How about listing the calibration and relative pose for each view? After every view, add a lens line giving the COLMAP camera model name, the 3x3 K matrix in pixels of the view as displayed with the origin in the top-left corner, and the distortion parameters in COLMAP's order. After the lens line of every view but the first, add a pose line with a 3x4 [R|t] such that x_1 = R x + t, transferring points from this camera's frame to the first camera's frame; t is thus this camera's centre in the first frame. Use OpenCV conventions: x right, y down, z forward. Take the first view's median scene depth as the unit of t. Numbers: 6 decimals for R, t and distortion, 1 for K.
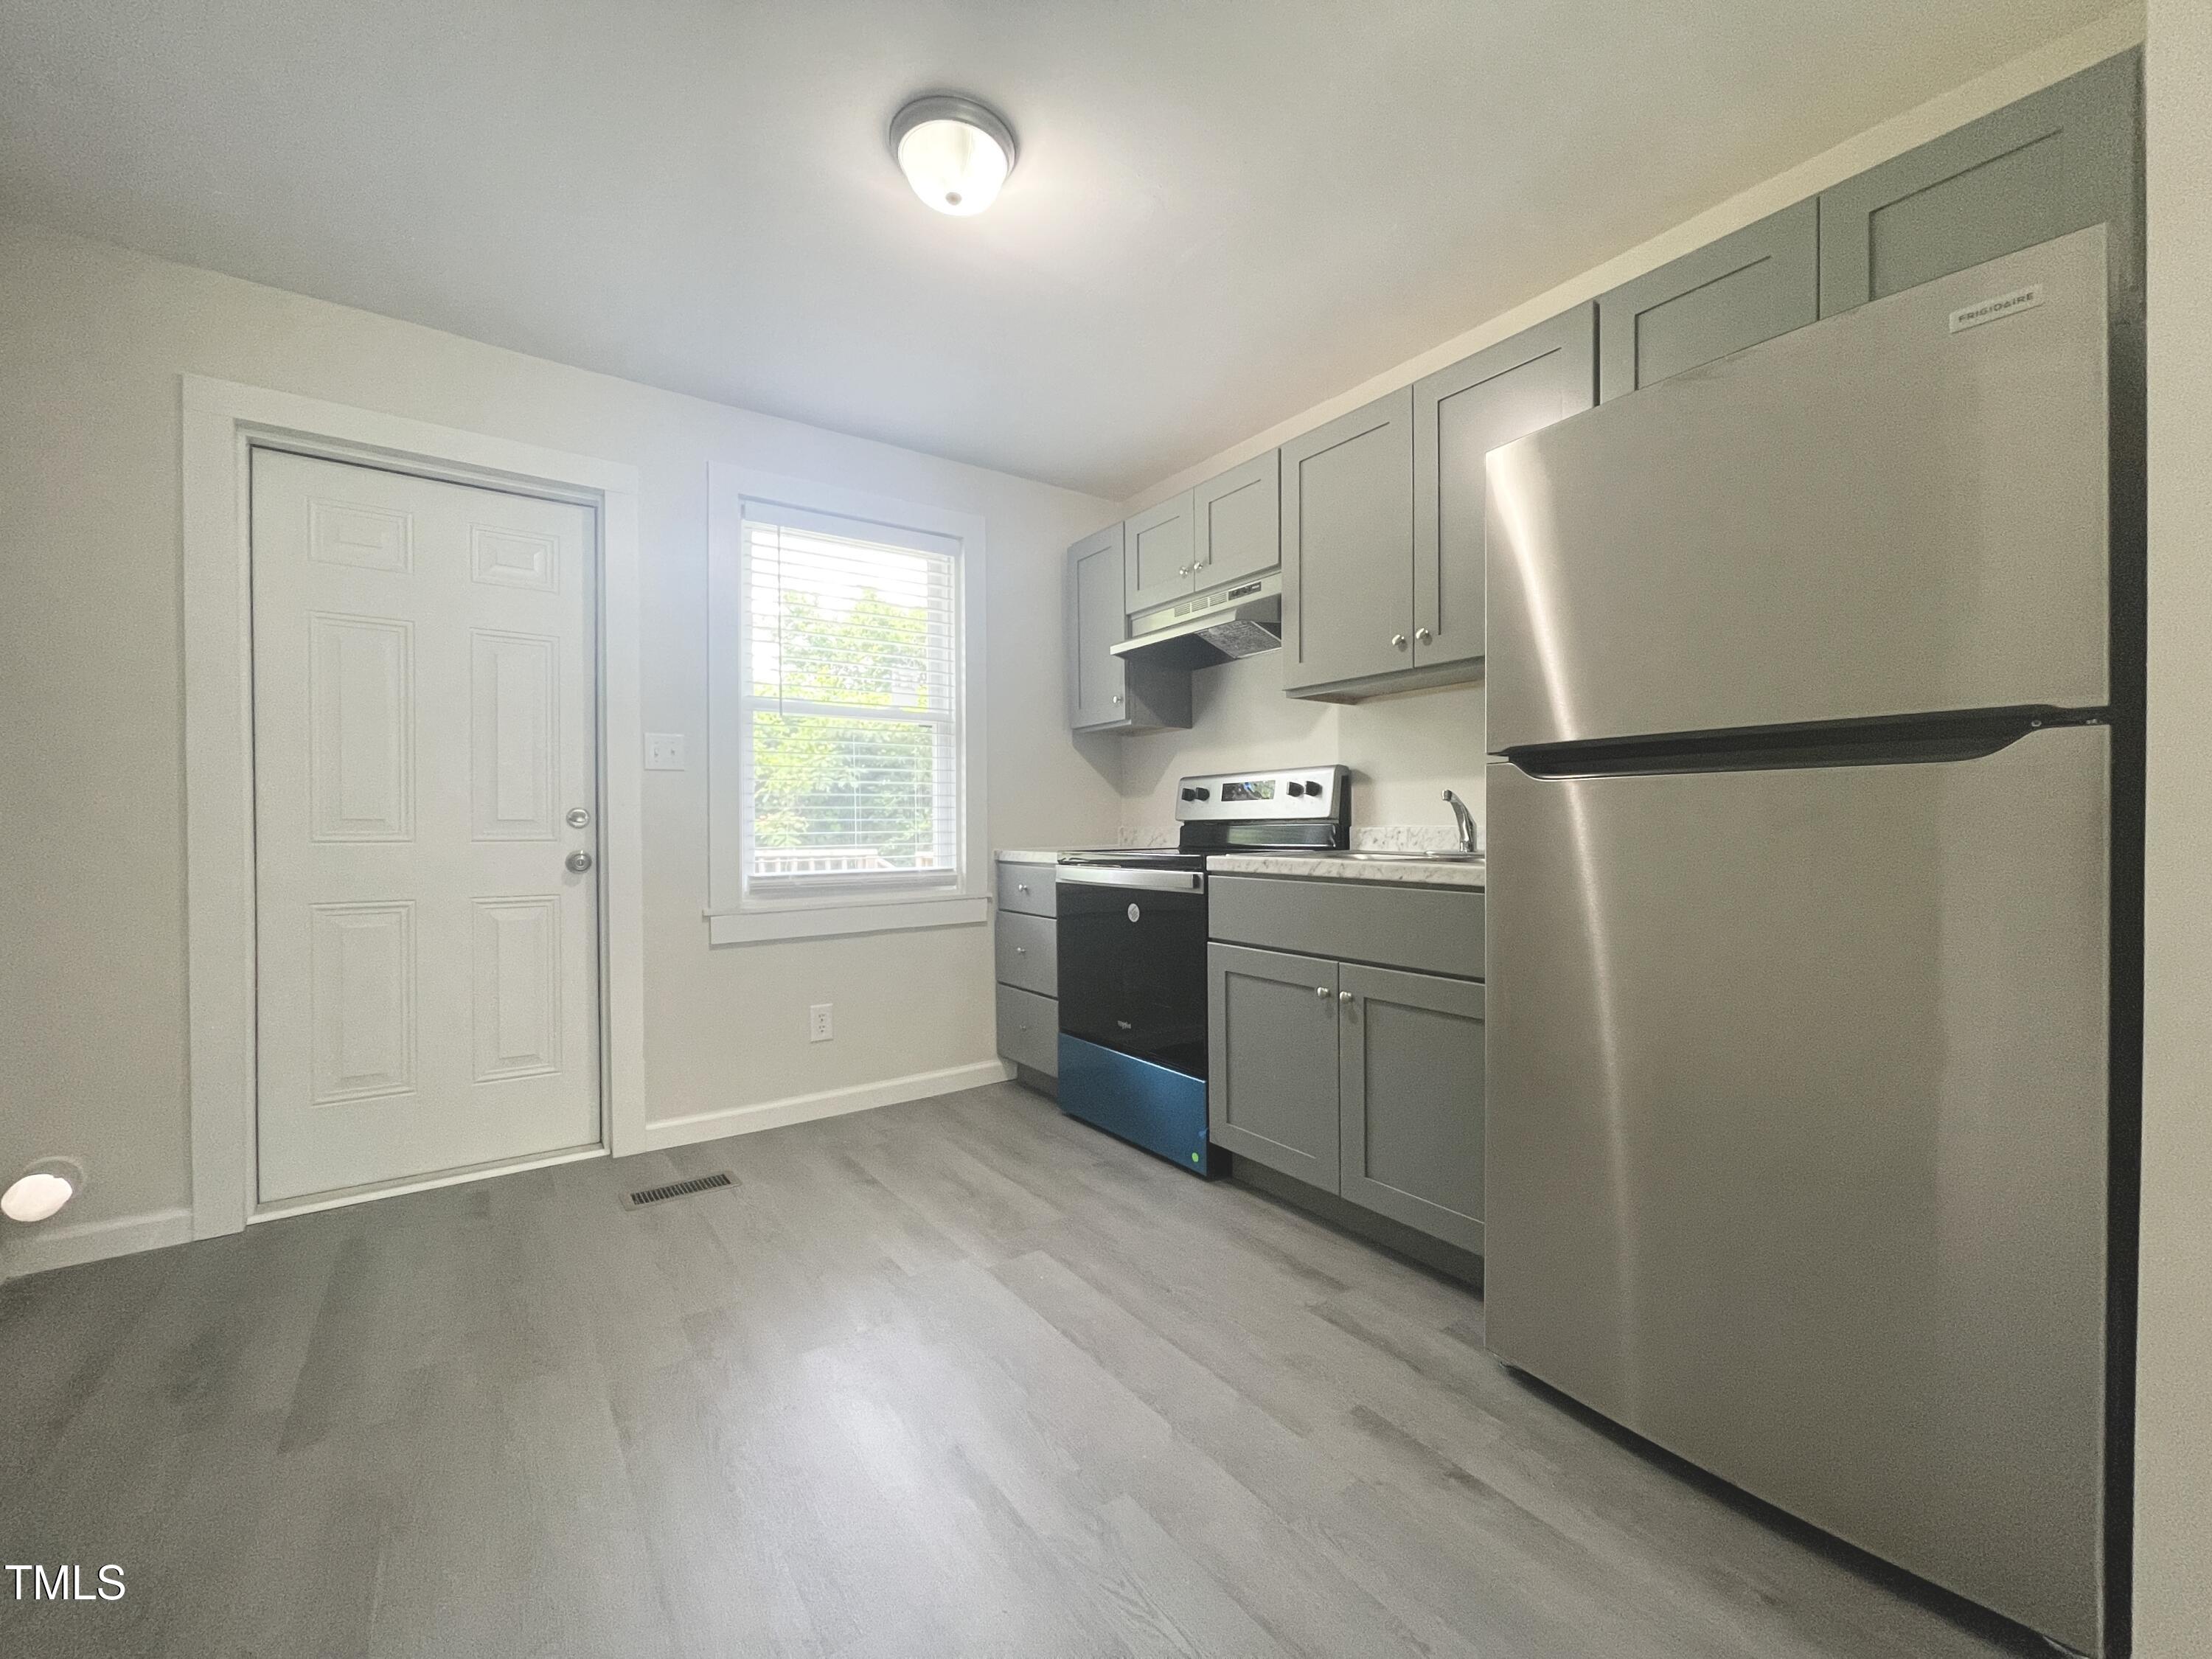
lens RADIAL K [[890.1, 0, 1106.0], [0, 890.1, 829.5], [0, 0, 1]] dist [-0.000305, -0.000106]
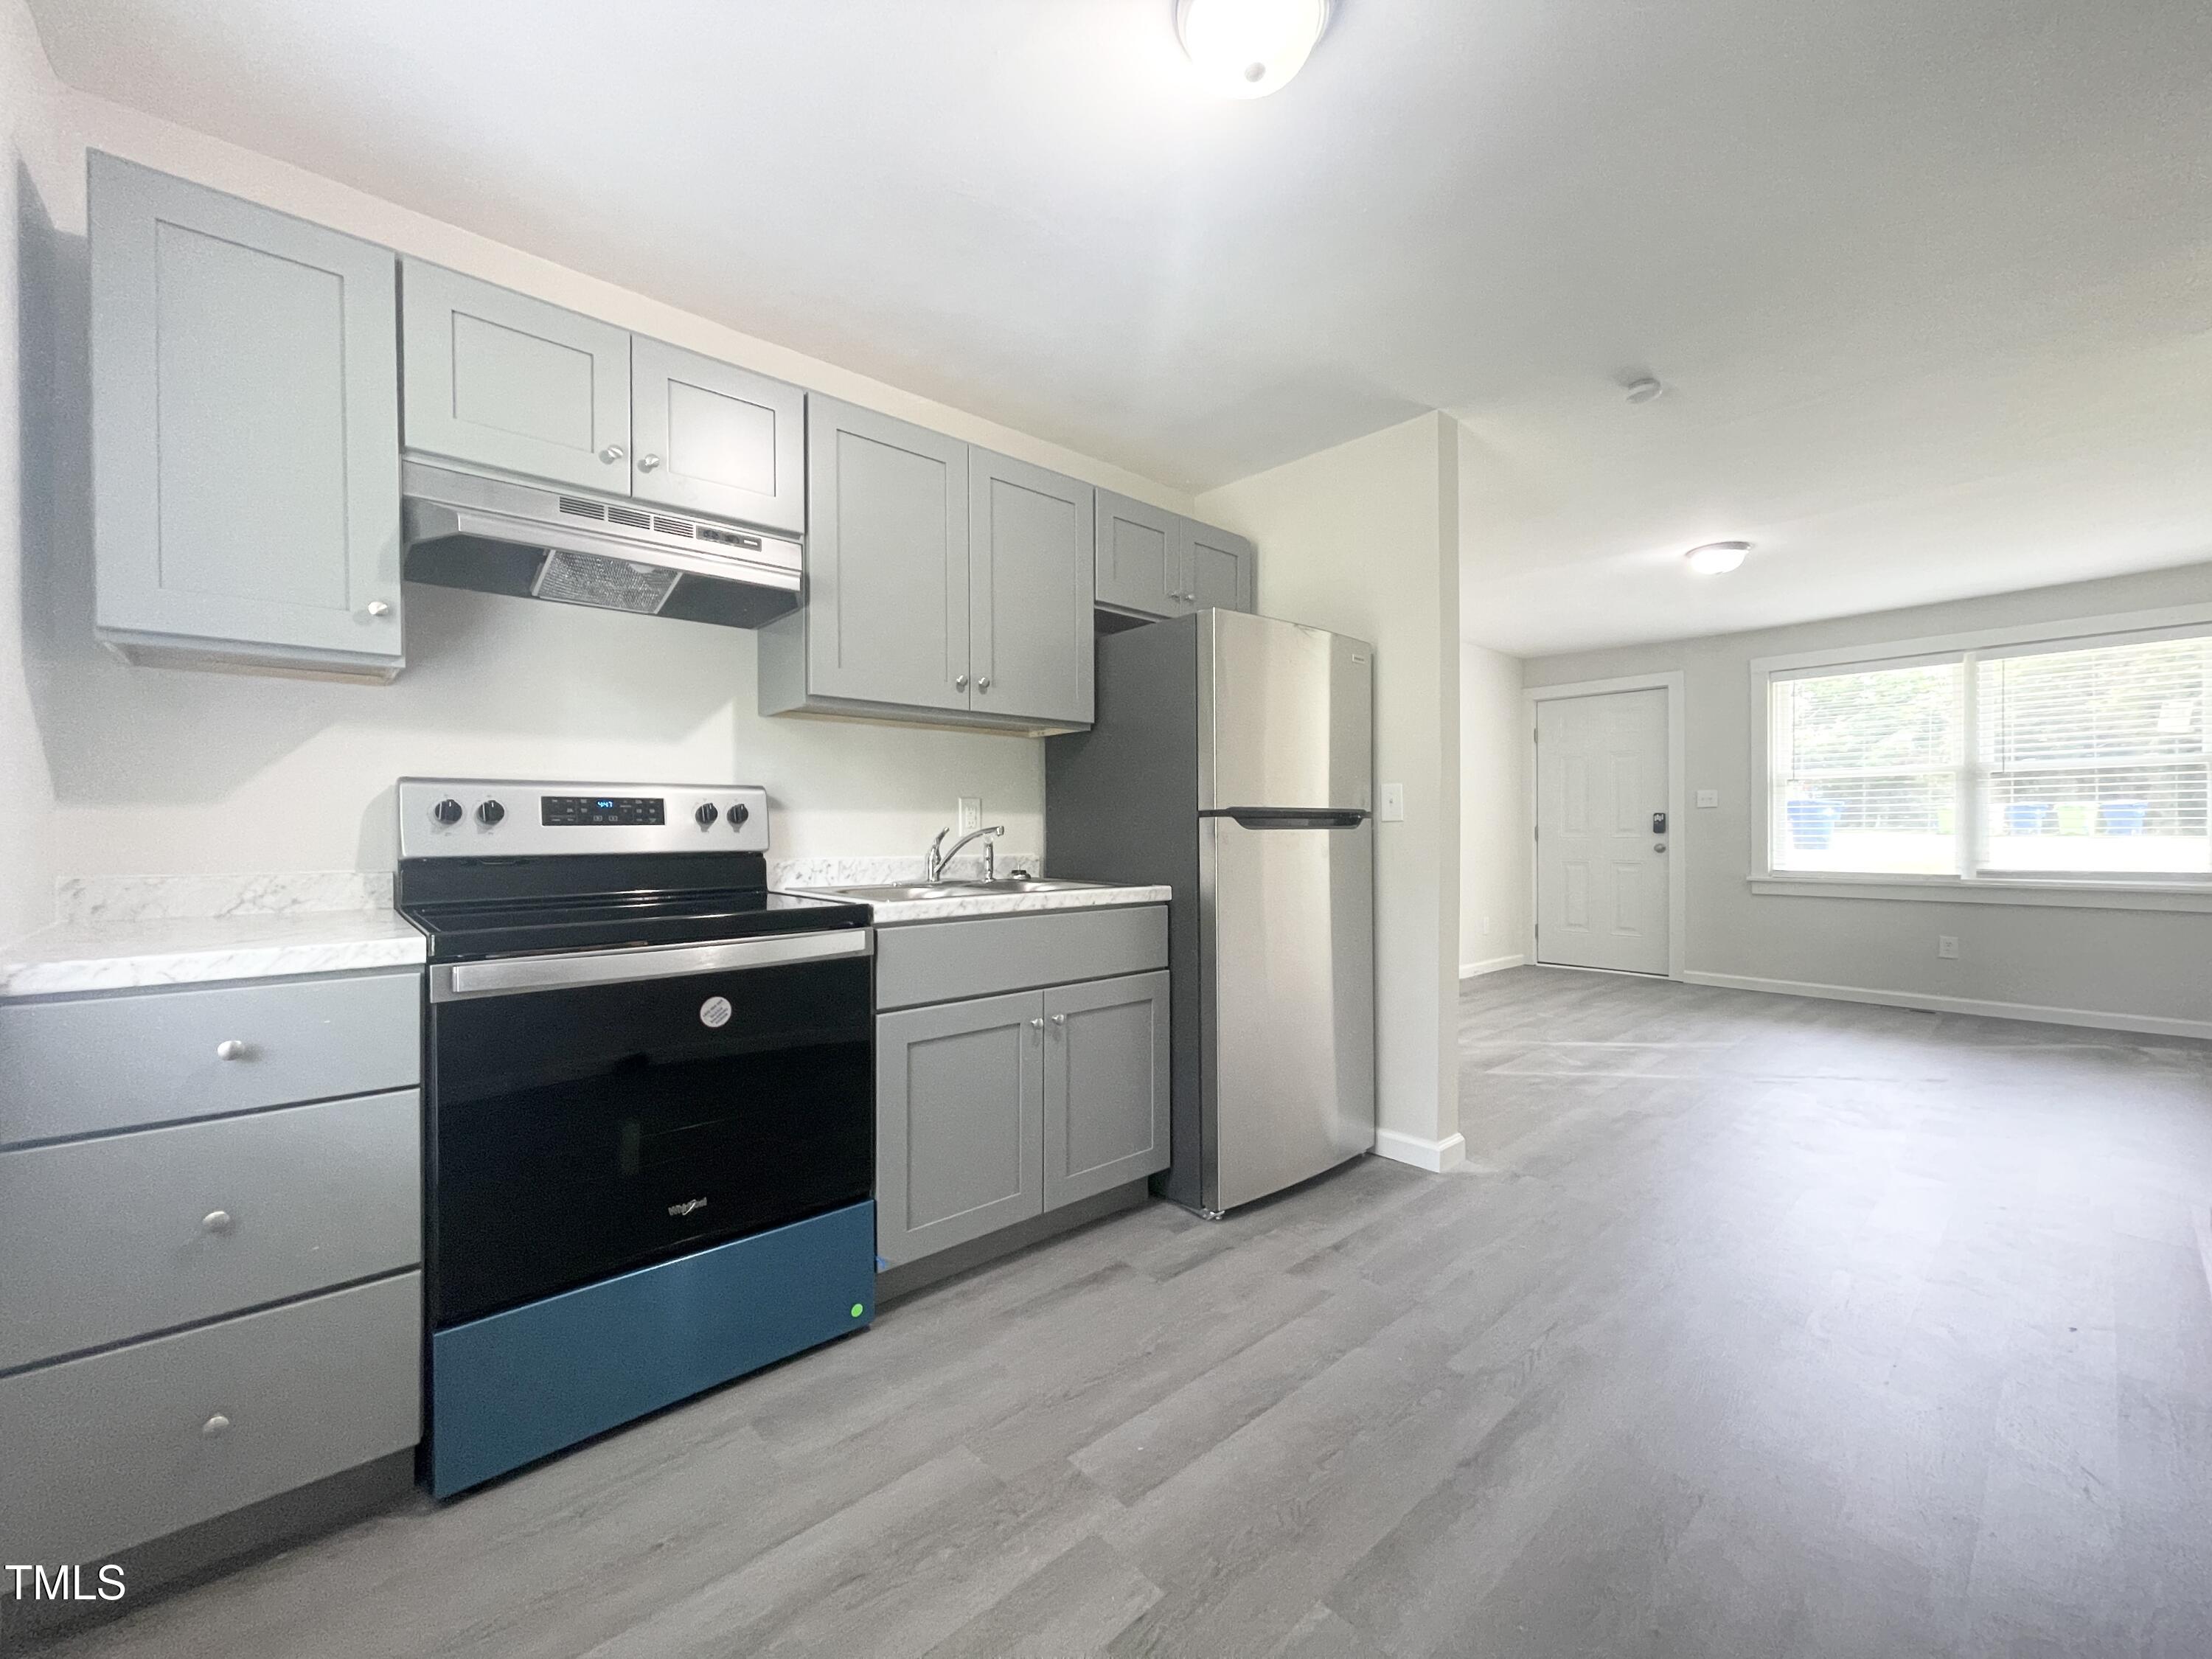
lens RADIAL K [[890.1, 0, 1106.0], [0, 890.1, 829.5], [0, 0, 1]] dist [-0.000305, -0.000106]
pose [[-0.106387, 0.003595, 0.994318, -0.678880], [0.005885, 0.999978, -0.002986, -0.032462], [-0.994307, 0.005534, -0.106406, 0.886743]]
